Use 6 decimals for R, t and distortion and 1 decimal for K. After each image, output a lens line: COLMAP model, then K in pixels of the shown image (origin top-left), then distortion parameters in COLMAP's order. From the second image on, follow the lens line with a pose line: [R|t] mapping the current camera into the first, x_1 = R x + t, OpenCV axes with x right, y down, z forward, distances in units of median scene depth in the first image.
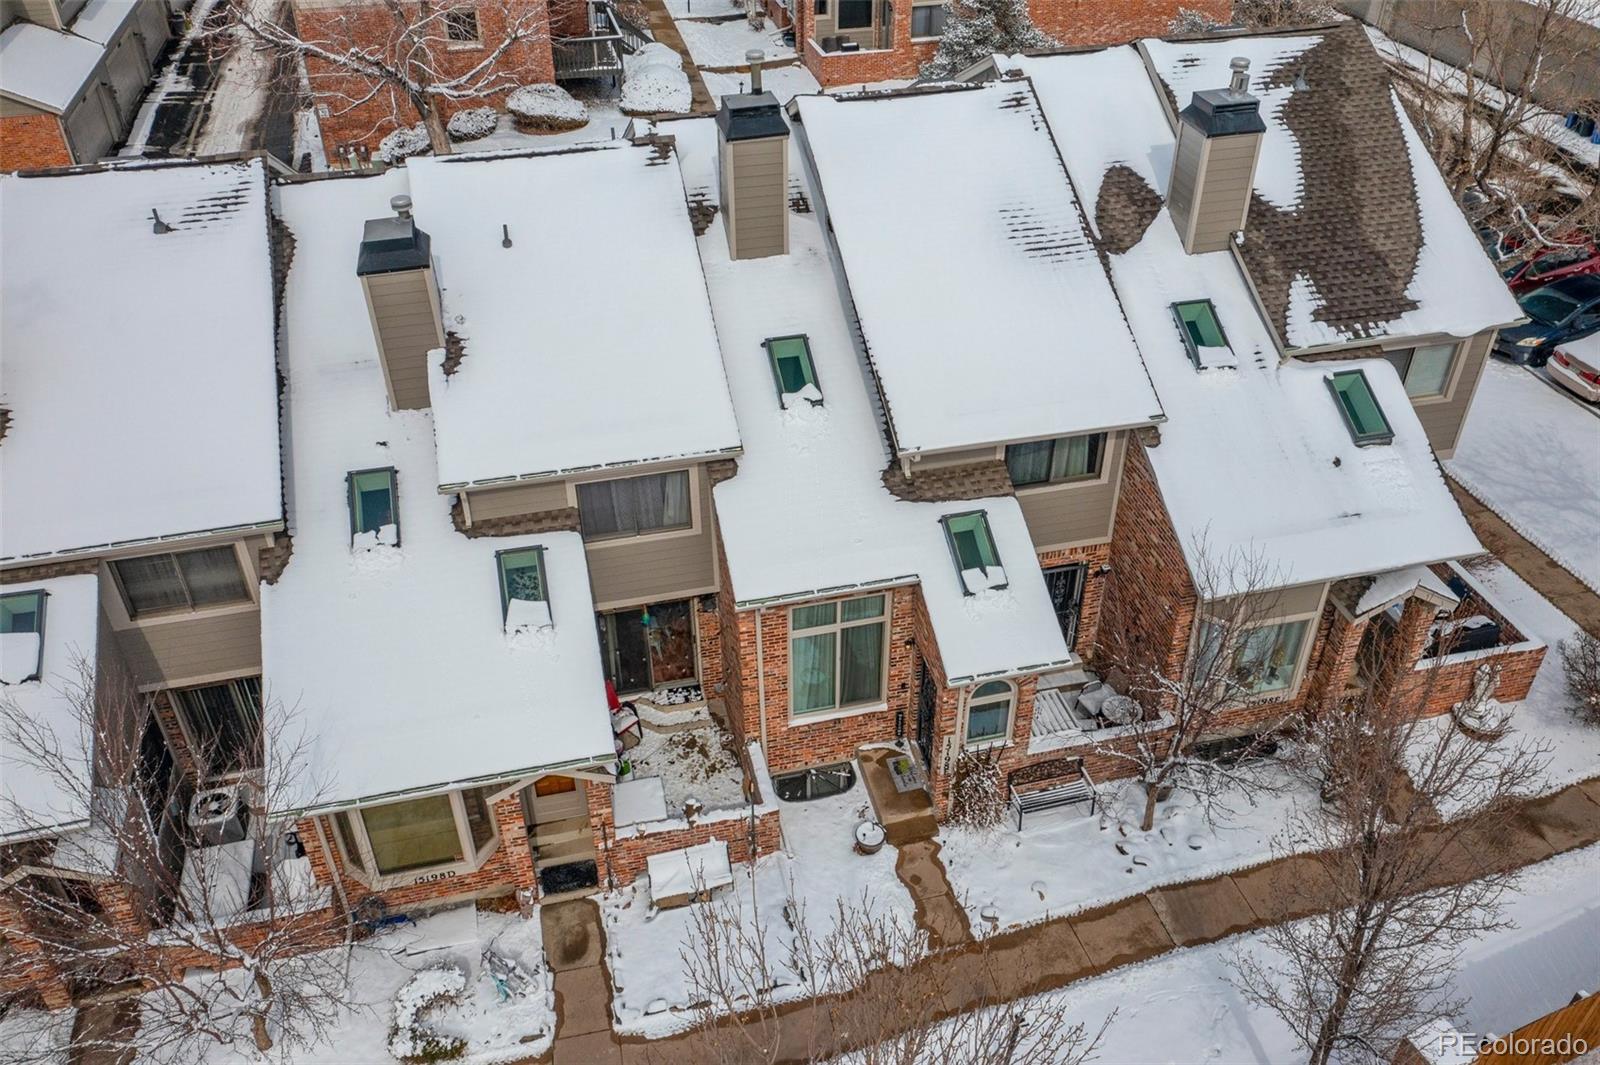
lens RADIAL K [[1292.5, 0, 800.0], [0, 1292.5, 532.5], [0, 0, 1]] dist [0.001494, 0.015759]
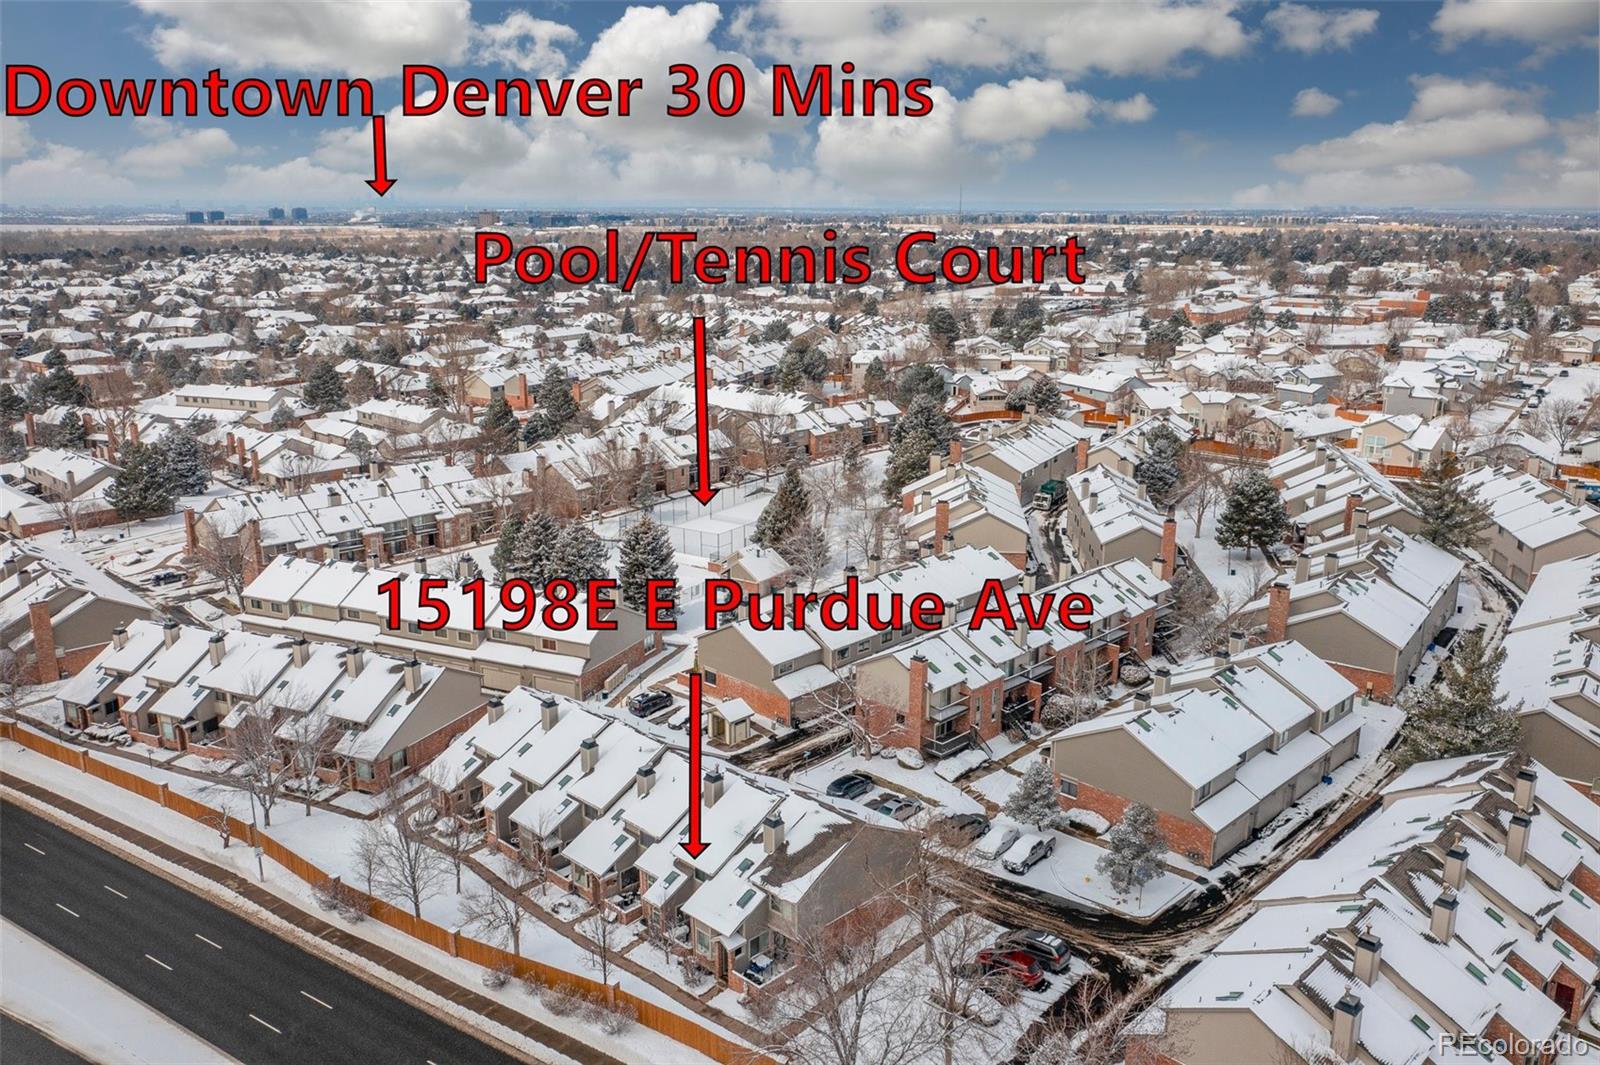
lens RADIAL K [[1292.5, 0, 800.0], [0, 1292.5, 532.5], [0, 0, 1]] dist [0.001494, 0.015759]
pose [[0.530103, 0.225784, -0.817320, 3.562584], [-0.503089, 0.859659, -0.088817, -0.803461], [0.682563, 0.458266, 0.569297, -1.697527]]
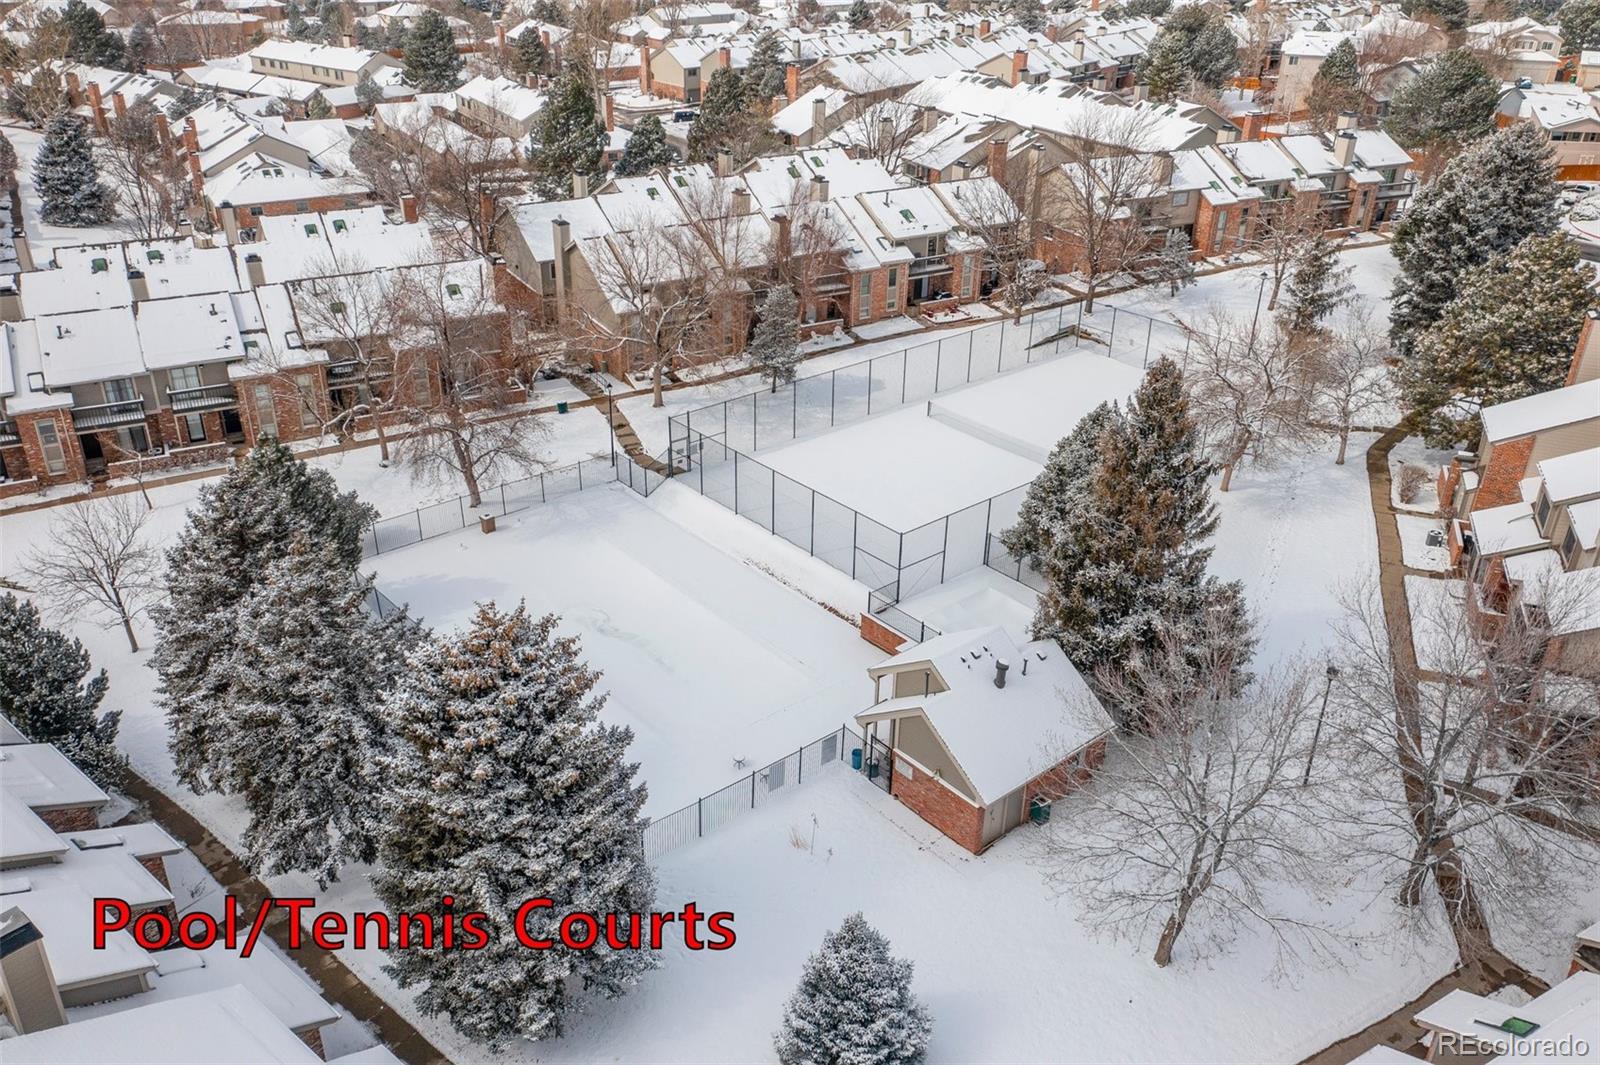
lens RADIAL K [[1292.5, 0, 800.0], [0, 1292.5, 532.5], [0, 0, 1]] dist [0.001494, 0.015759]
pose [[0.291089, 0.451833, -0.843276, -1.386356], [-0.577943, 0.785480, 0.221366, -1.775778], [0.762397, 0.422929, 0.489778, 1.248675]]
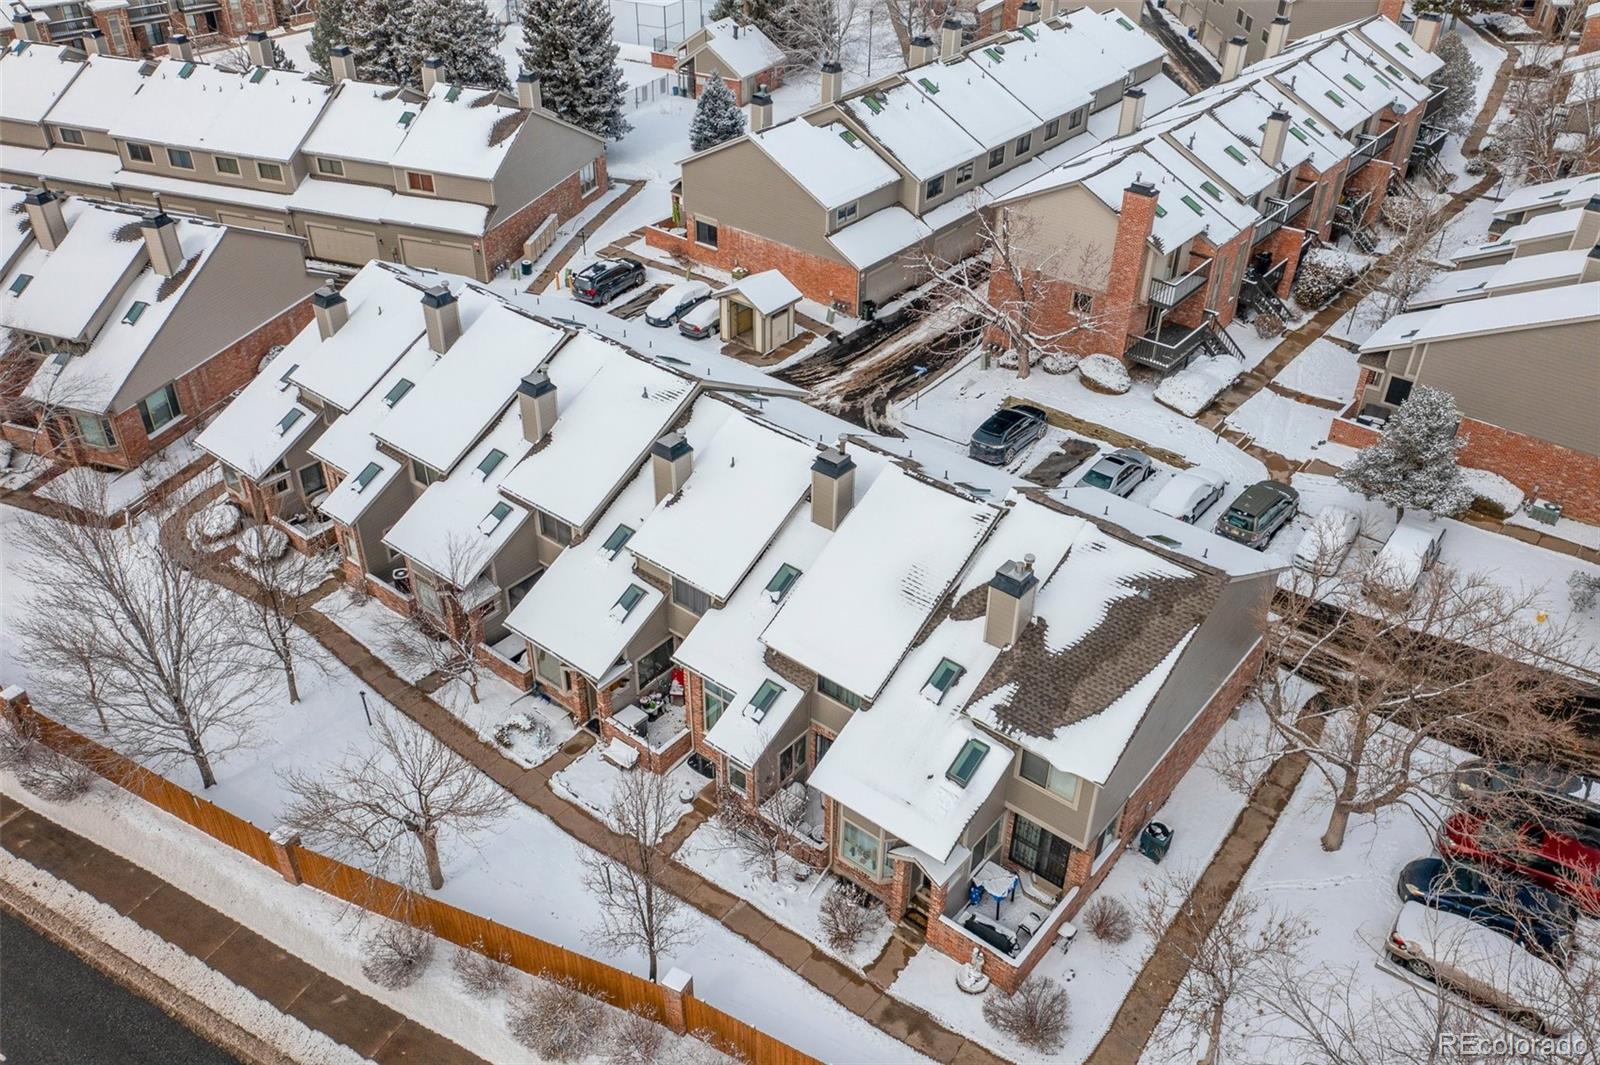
lens RADIAL K [[1292.5, 0, 800.0], [0, 1292.5, 532.5], [0, 0, 1]] dist [0.001494, 0.015759]
pose [[0.606495, 0.464300, -0.645438, 1.273476], [-0.481568, 0.860455, 0.166462, -0.541489], [0.632658, 0.209864, 0.745453, -0.489663]]
